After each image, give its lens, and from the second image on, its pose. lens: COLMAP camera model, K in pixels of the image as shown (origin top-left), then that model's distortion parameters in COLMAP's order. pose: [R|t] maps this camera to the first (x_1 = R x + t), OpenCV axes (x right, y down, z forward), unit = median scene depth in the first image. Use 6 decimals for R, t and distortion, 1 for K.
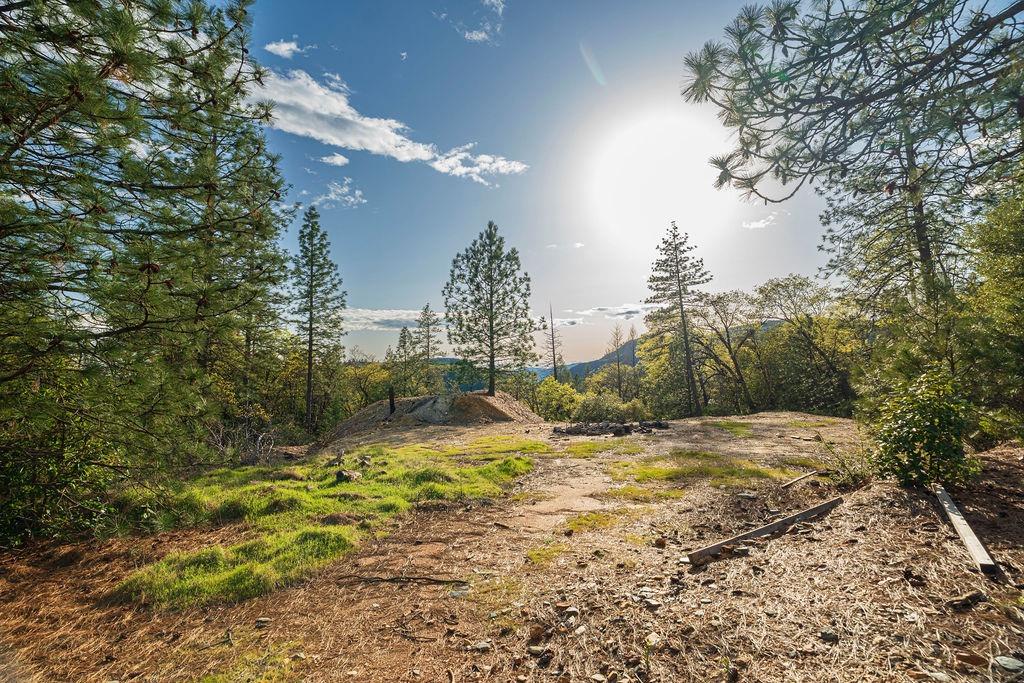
lens RADIAL K [[479.4, 0, 512.0], [0, 479.4, 341.5], [0, 0, 1]] dist [-0.004236, -0.000654]
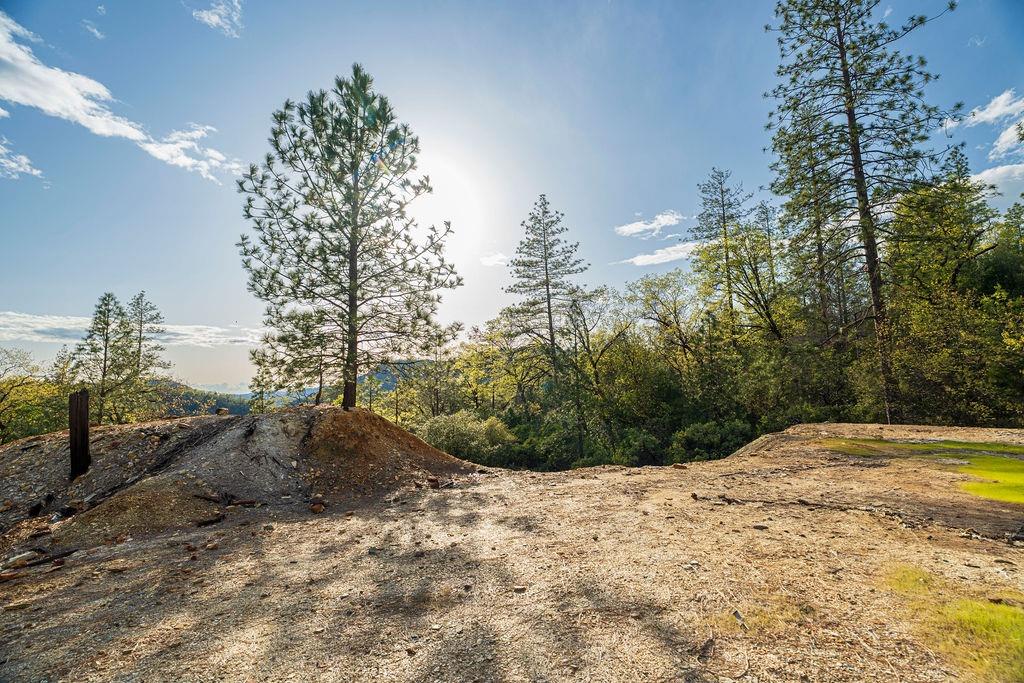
lens RADIAL K [[479.4, 0, 512.0], [0, 479.4, 341.5], [0, 0, 1]] dist [-0.004236, -0.000654]
pose [[0.874317, 0.043994, 0.483358, -0.089406], [-0.020068, 0.998309, -0.054563, 0.042190], [-0.484941, 0.038006, 0.873721, 0.335183]]
